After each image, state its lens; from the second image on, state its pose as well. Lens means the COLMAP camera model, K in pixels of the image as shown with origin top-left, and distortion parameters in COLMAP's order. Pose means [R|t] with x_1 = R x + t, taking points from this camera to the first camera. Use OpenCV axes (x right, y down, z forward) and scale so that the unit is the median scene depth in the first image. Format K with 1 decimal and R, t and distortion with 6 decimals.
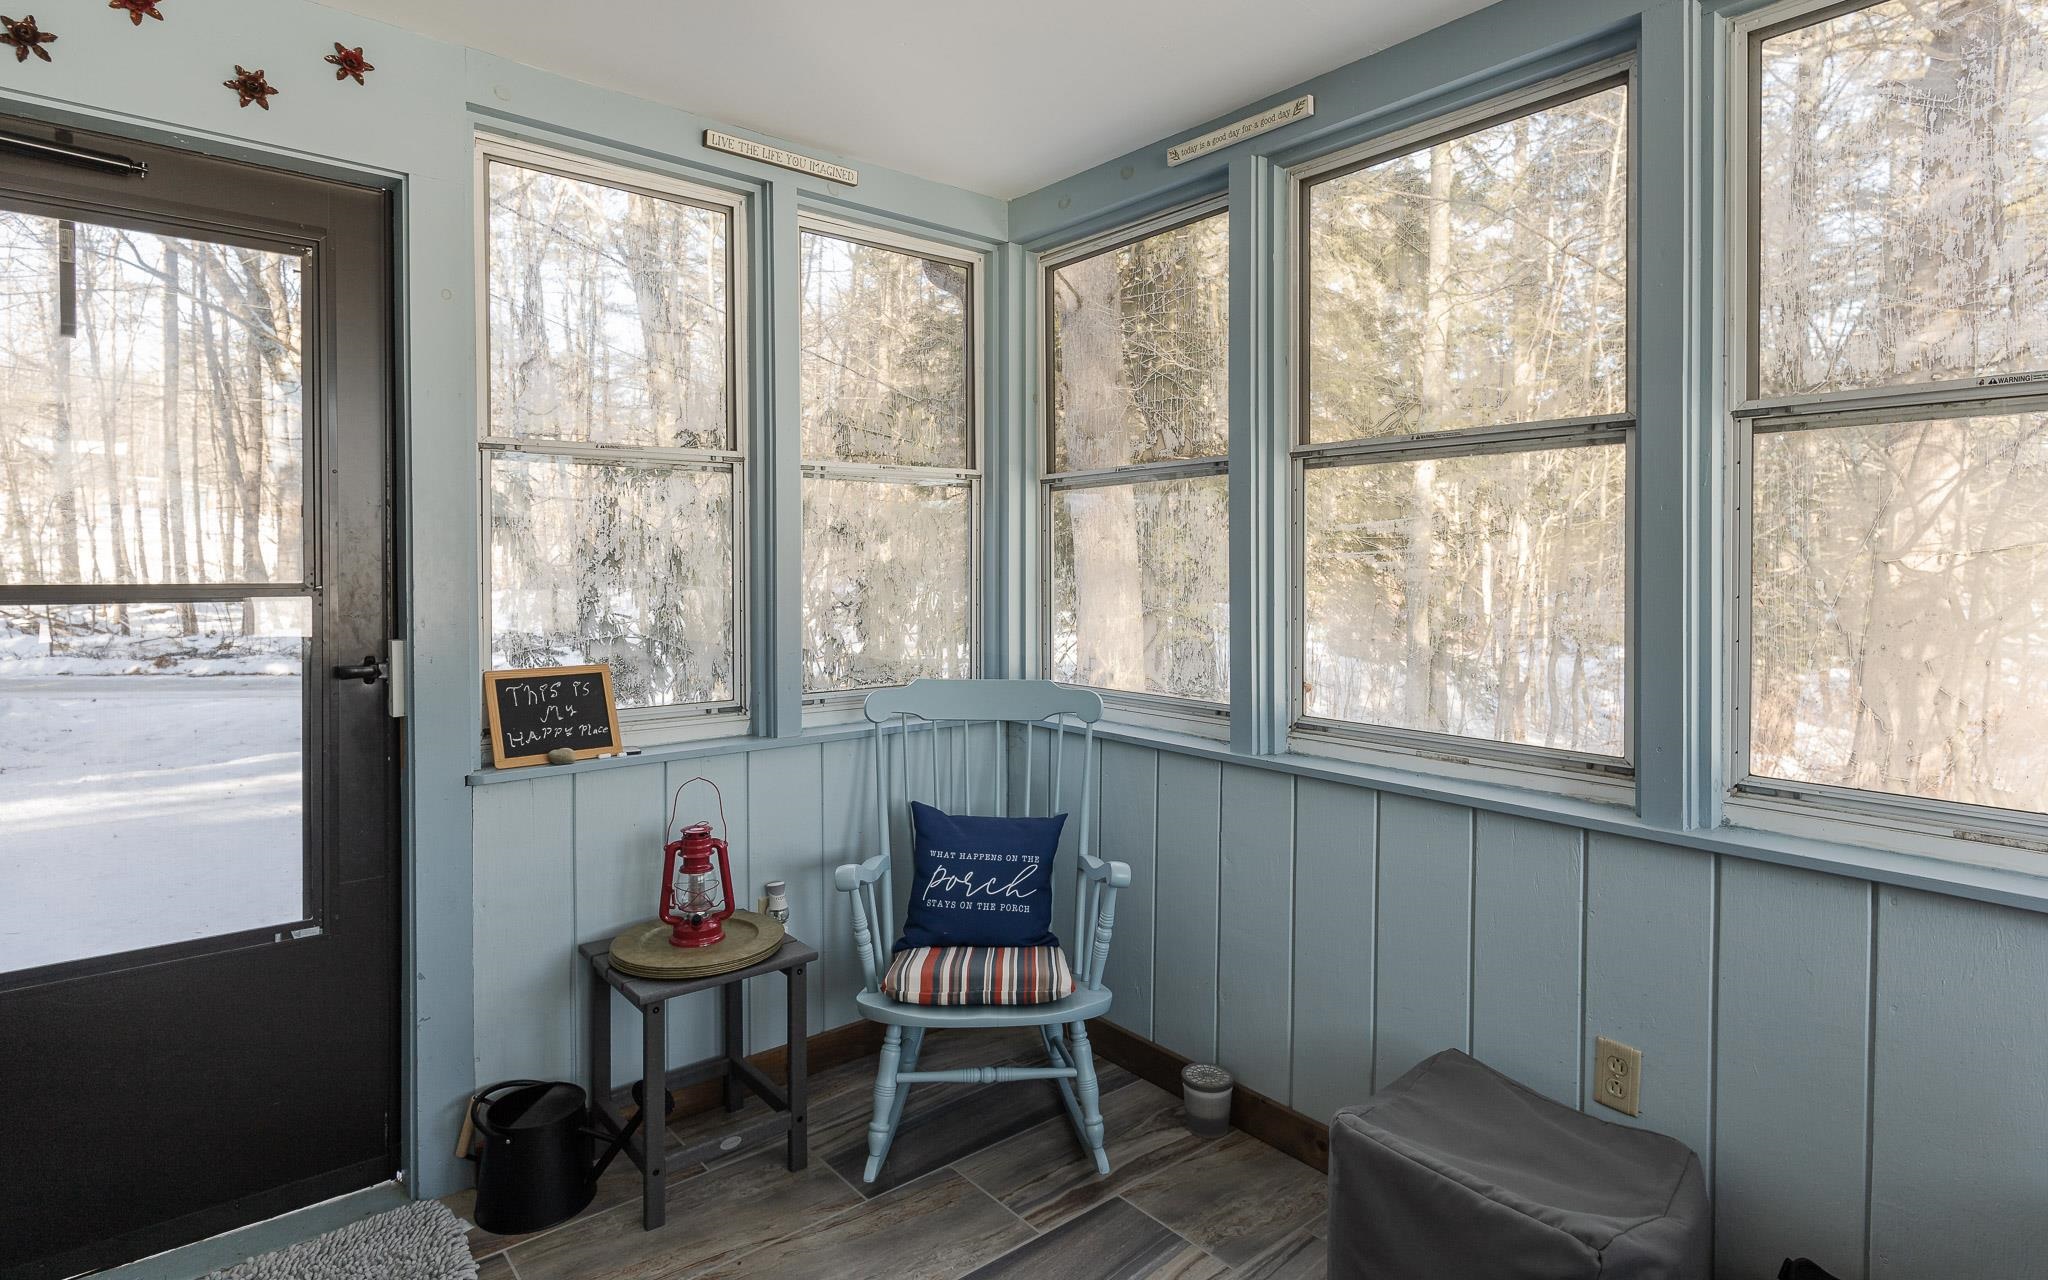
lens RADIAL K [[1098.6, 0, 983.1], [0, 1098.6, 581.7], [0, 0, 1]] dist [0.005768, -0.001968]
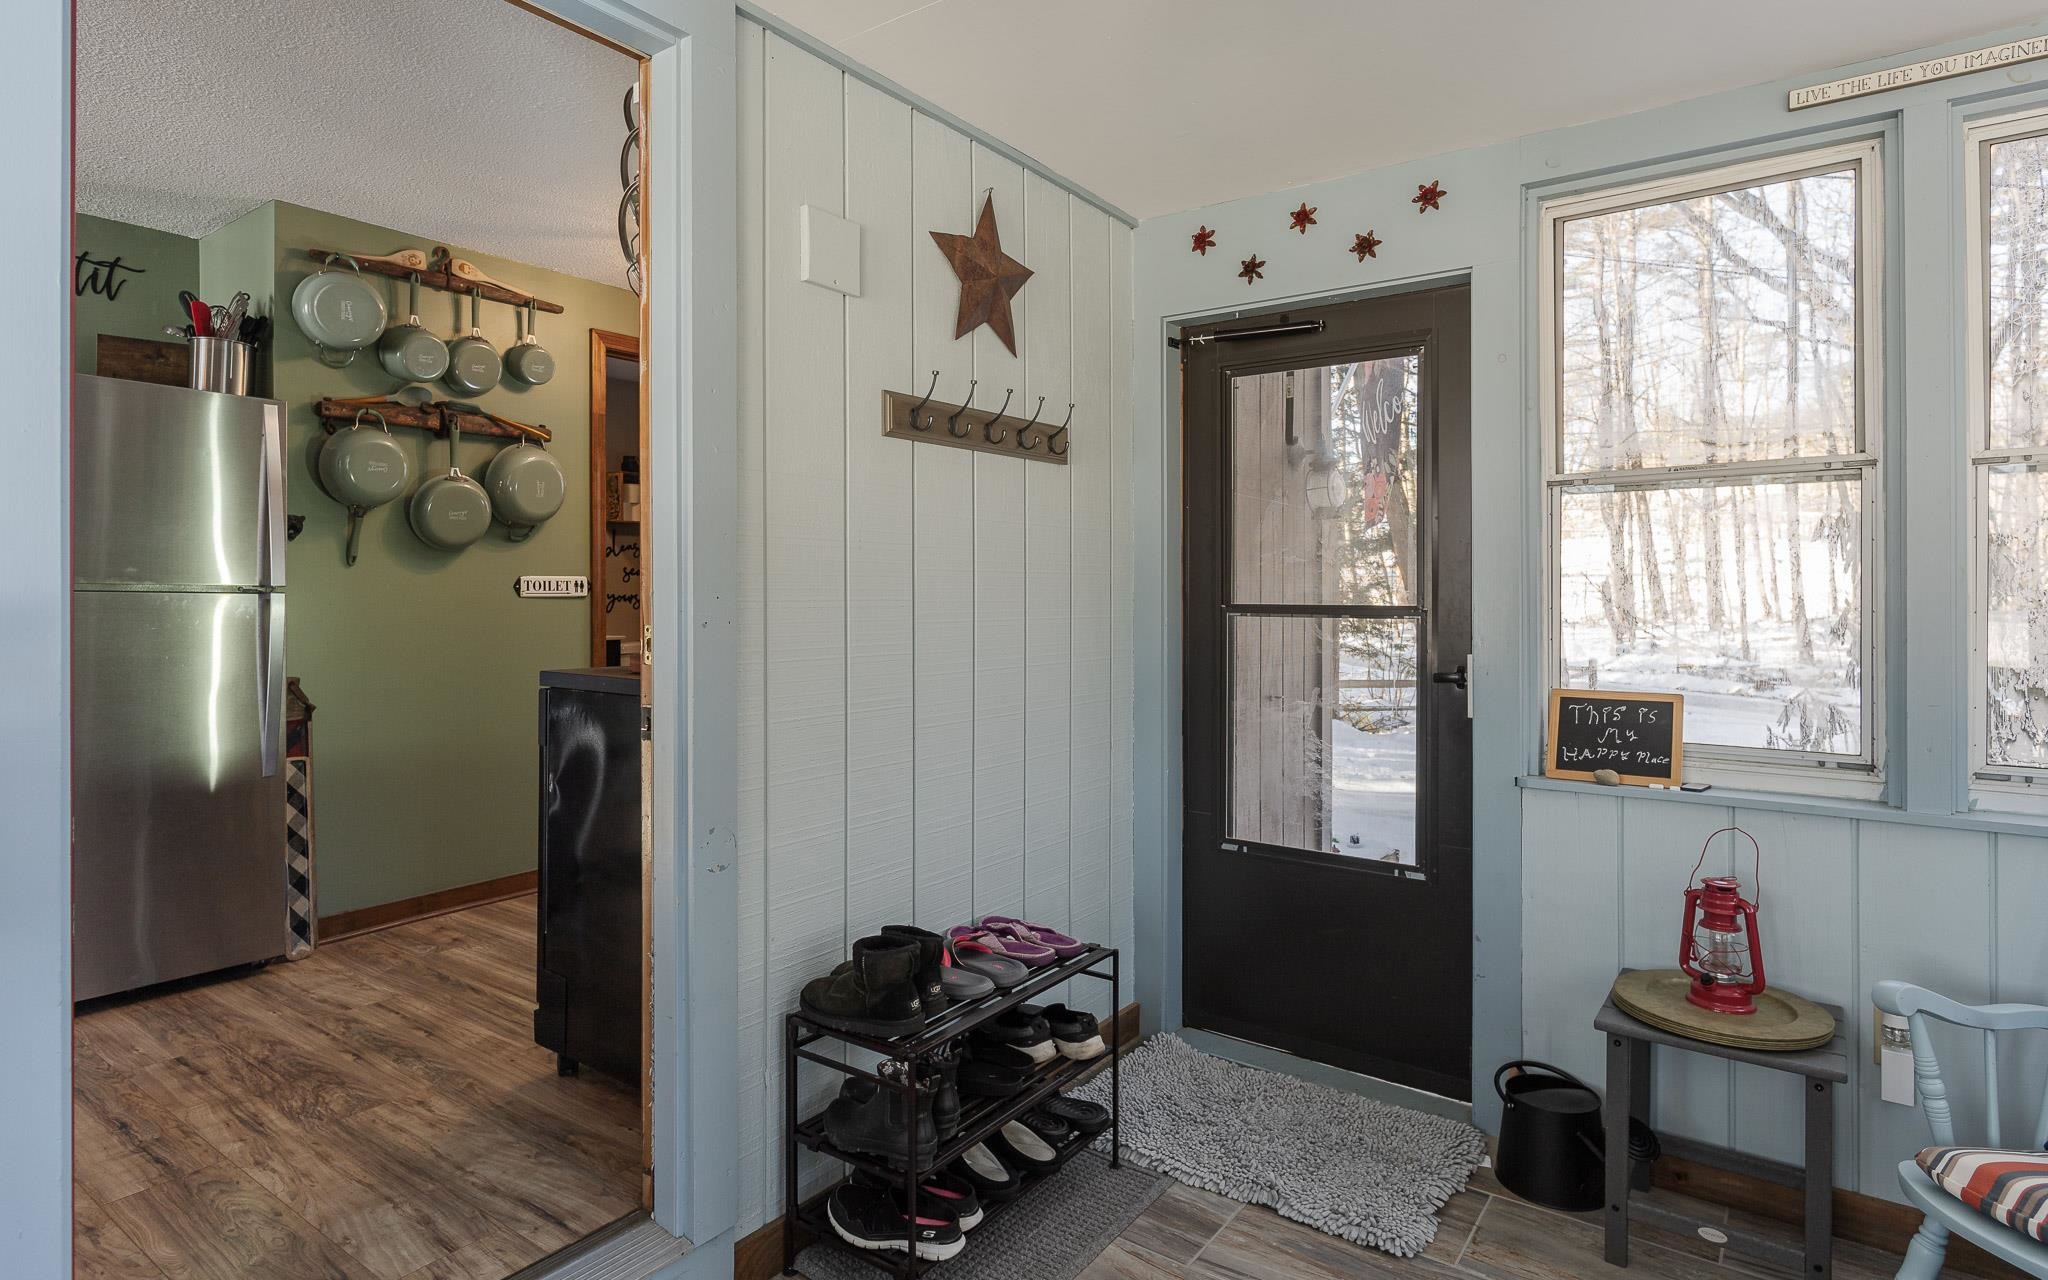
lens RADIAL K [[1098.6, 0, 1045.7], [0, 1098.6, 603.1], [0, 0, 1]] dist [0.005768, -0.001968]
pose [[0.244601, 0.007377, -0.969596, 0.481198], [-0.016600, 0.999856, 0.003419, 0.000817], [0.969482, 0.015259, 0.244688, 0.234502]]
